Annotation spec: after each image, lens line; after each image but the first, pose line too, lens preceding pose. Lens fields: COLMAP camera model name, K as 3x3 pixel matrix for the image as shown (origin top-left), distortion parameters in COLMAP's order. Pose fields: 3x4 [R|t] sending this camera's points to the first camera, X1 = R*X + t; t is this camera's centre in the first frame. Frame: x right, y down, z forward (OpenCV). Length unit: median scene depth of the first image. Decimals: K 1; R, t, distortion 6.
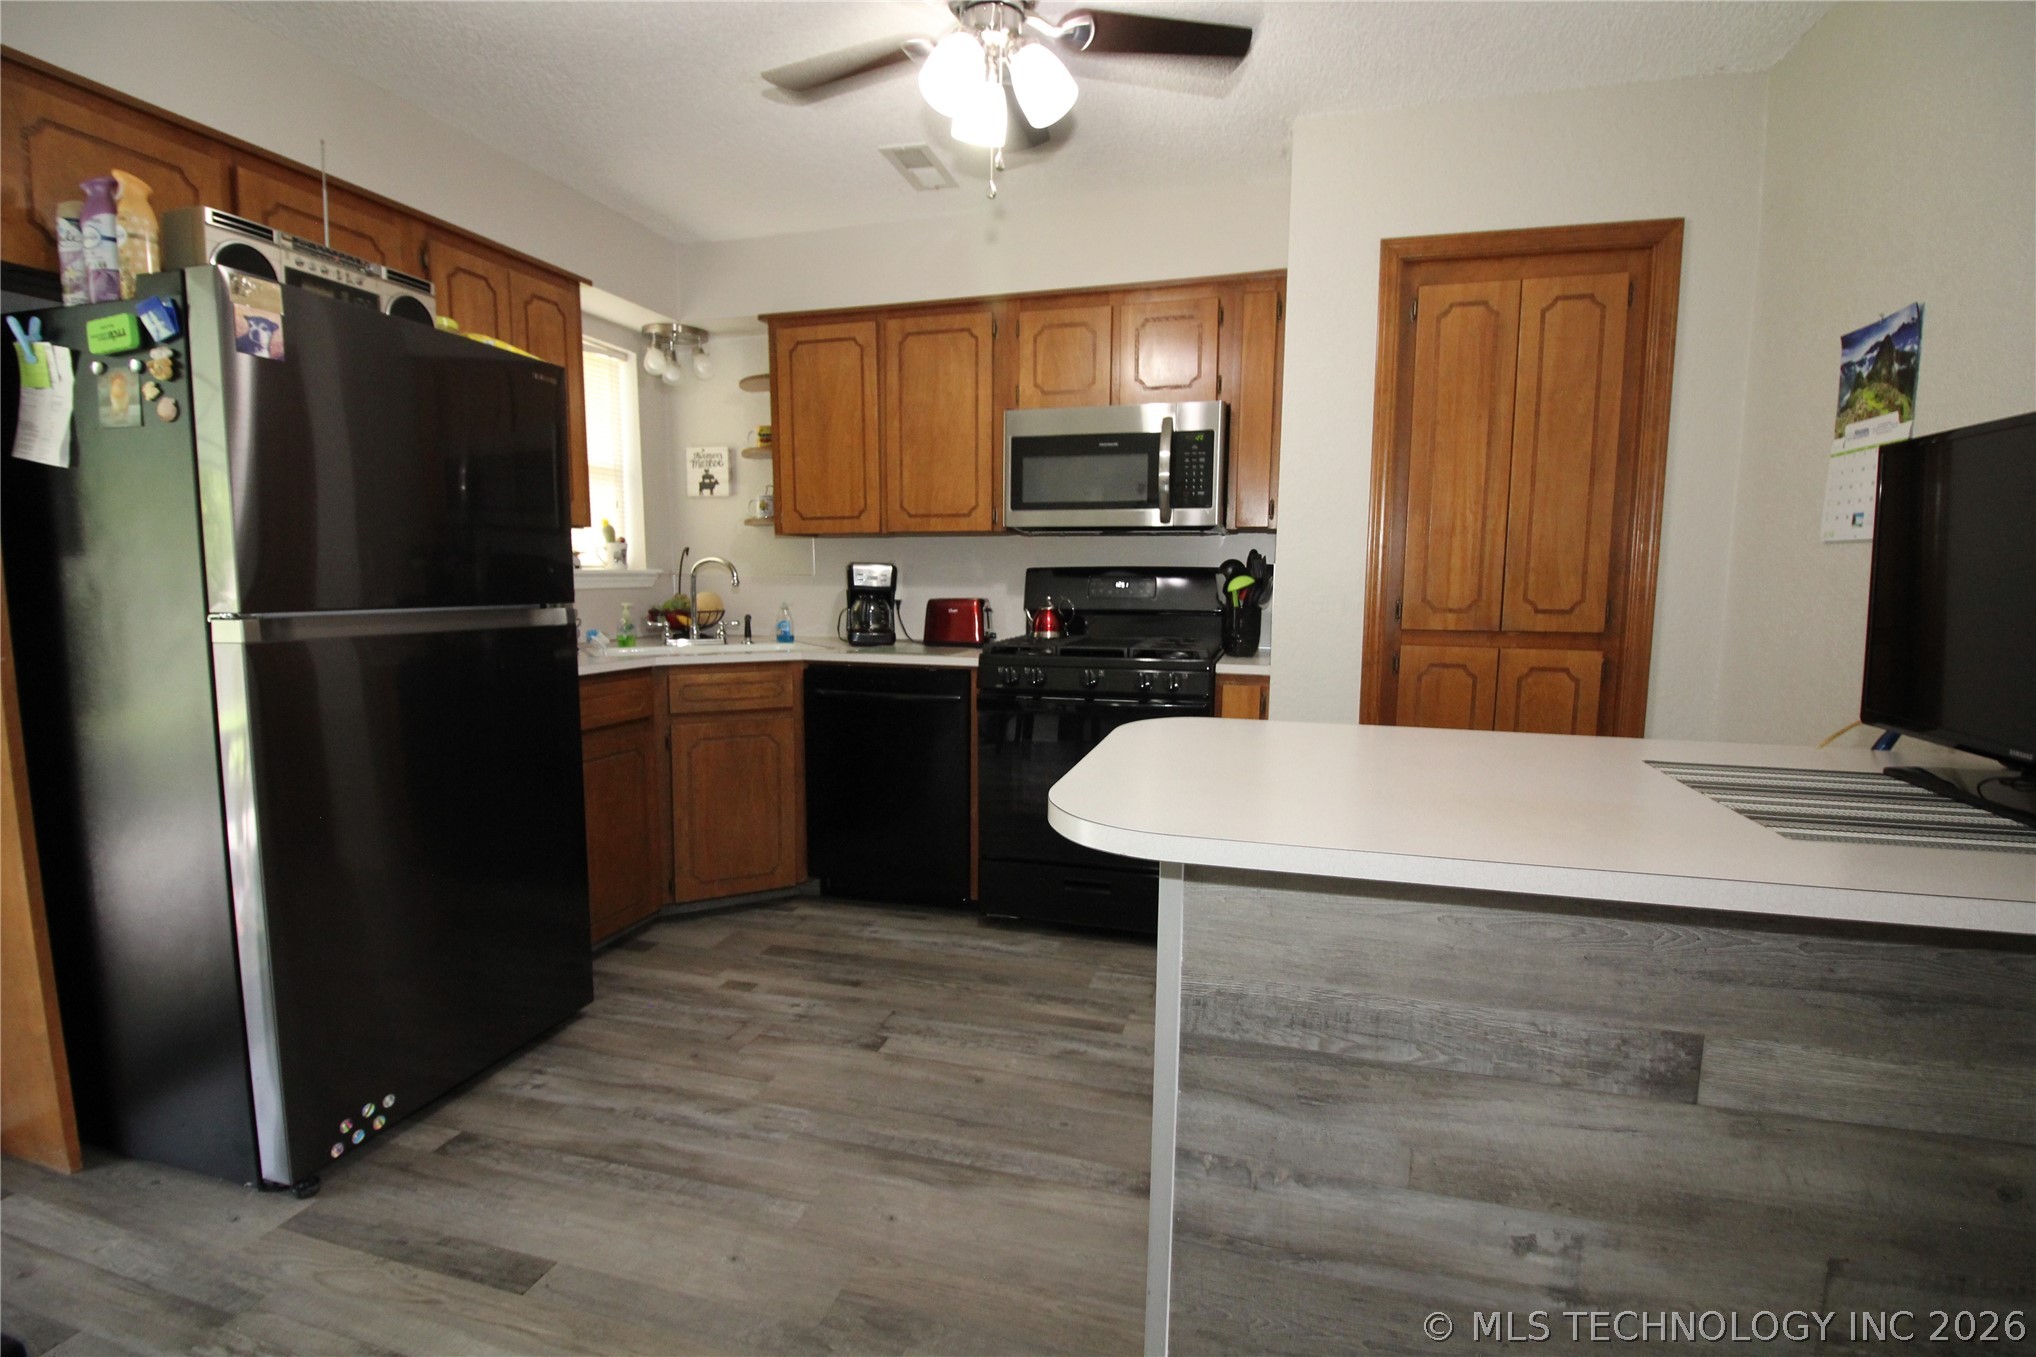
lens RADIAL K [[950.0, 0, 1018.0], [0, 950.0, 678.5], [0, 0, 1]] dist [0.000103, -0.017266]
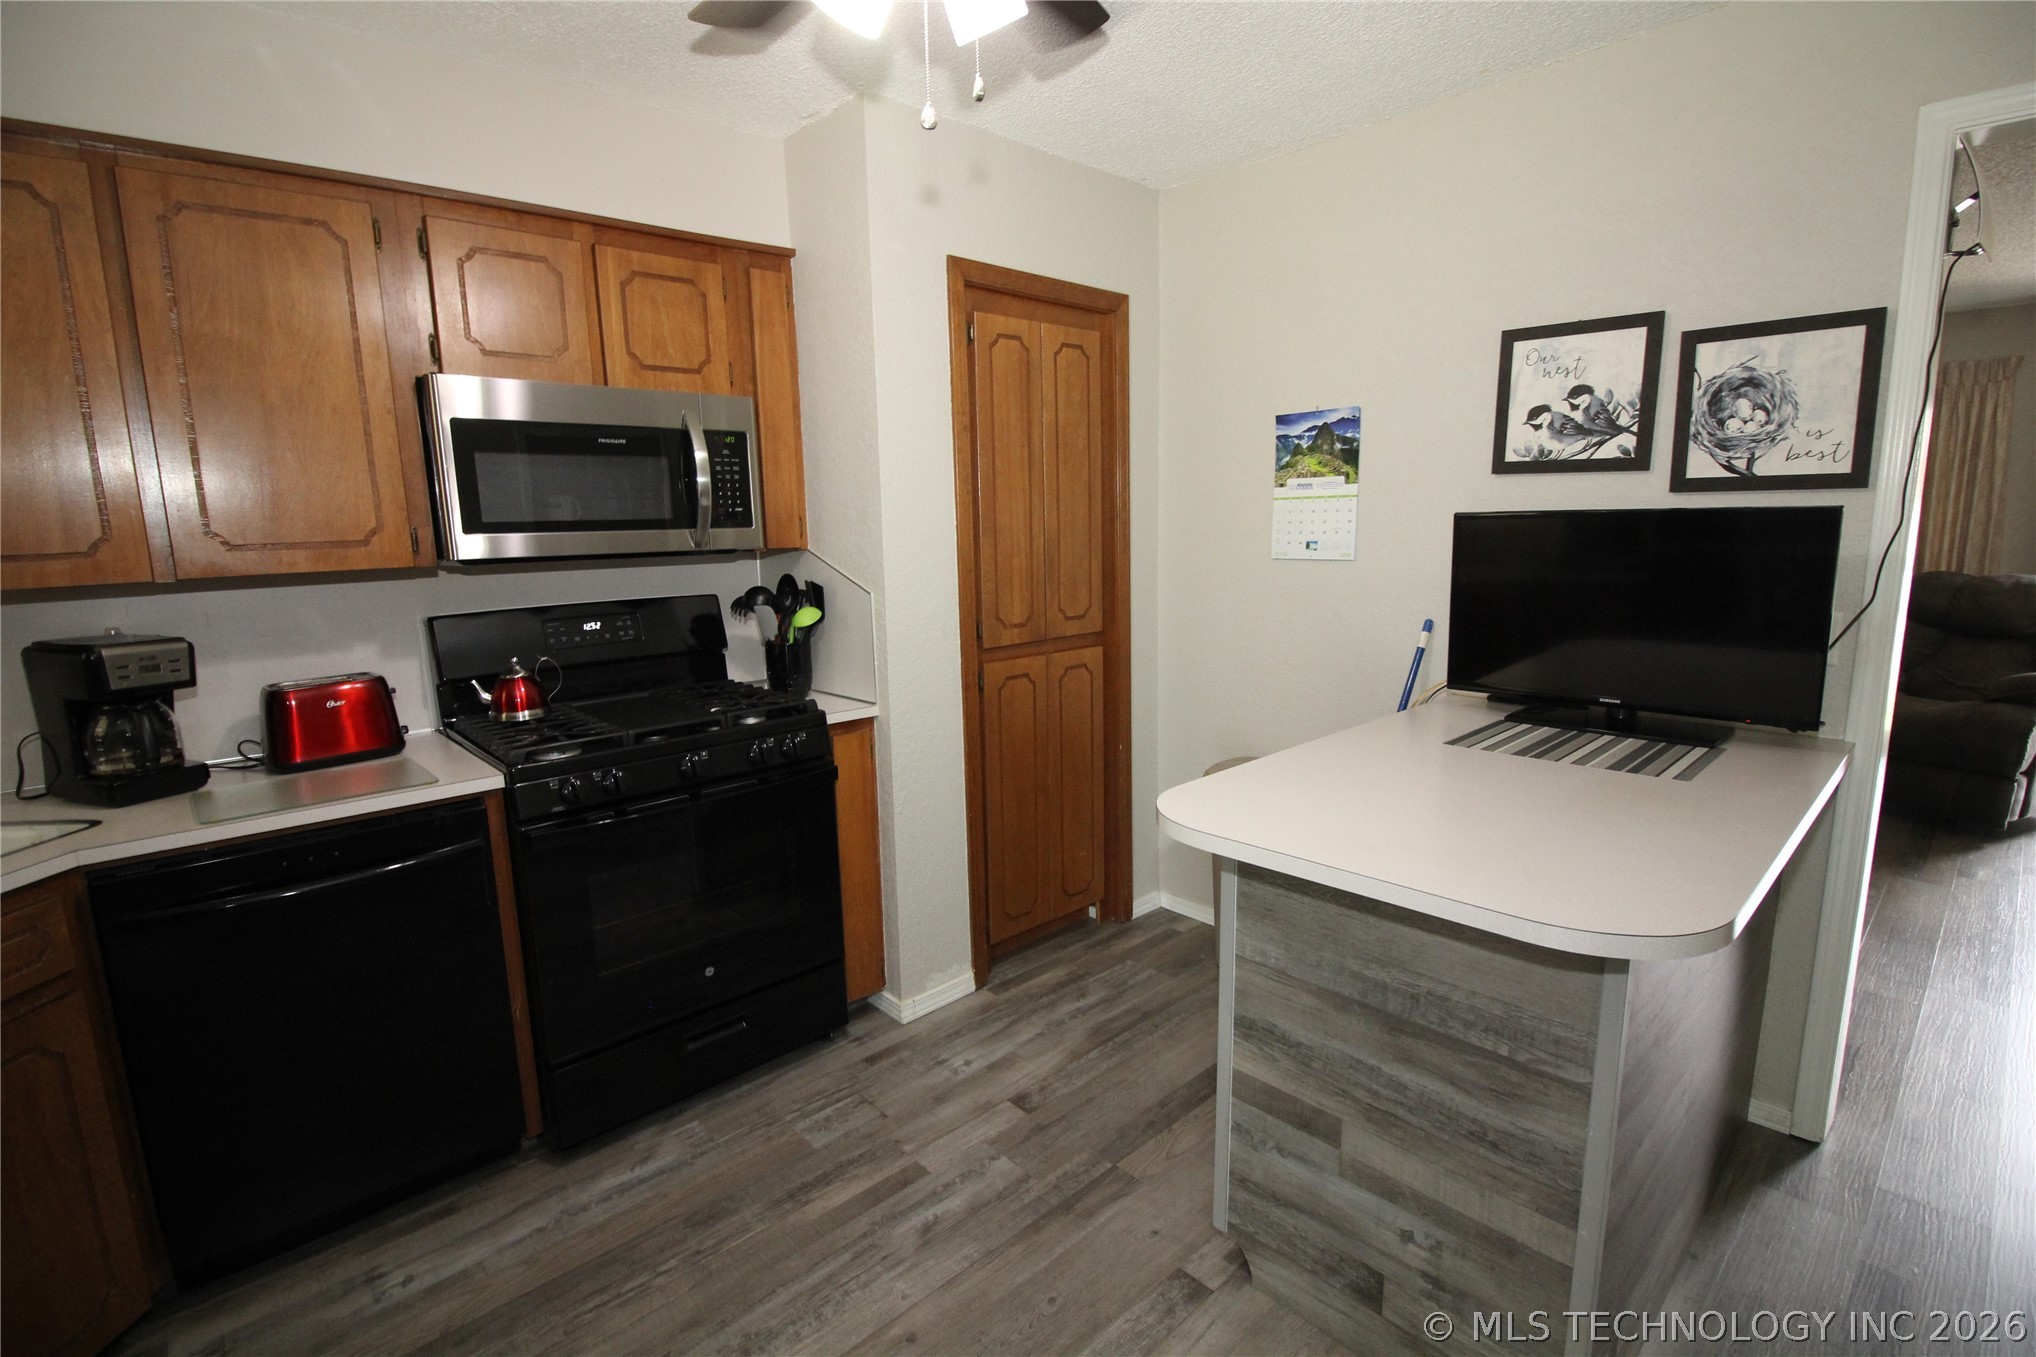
lens RADIAL K [[950.0, 0, 1018.0], [0, 950.0, 678.5], [0, 0, 1]] dist [0.000103, -0.017266]
pose [[0.509152, -0.161536, 0.845381, -0.471330], [0.122121, 0.985851, 0.114827, -0.139336], [-0.851968, 0.044774, 0.521675, 0.453067]]
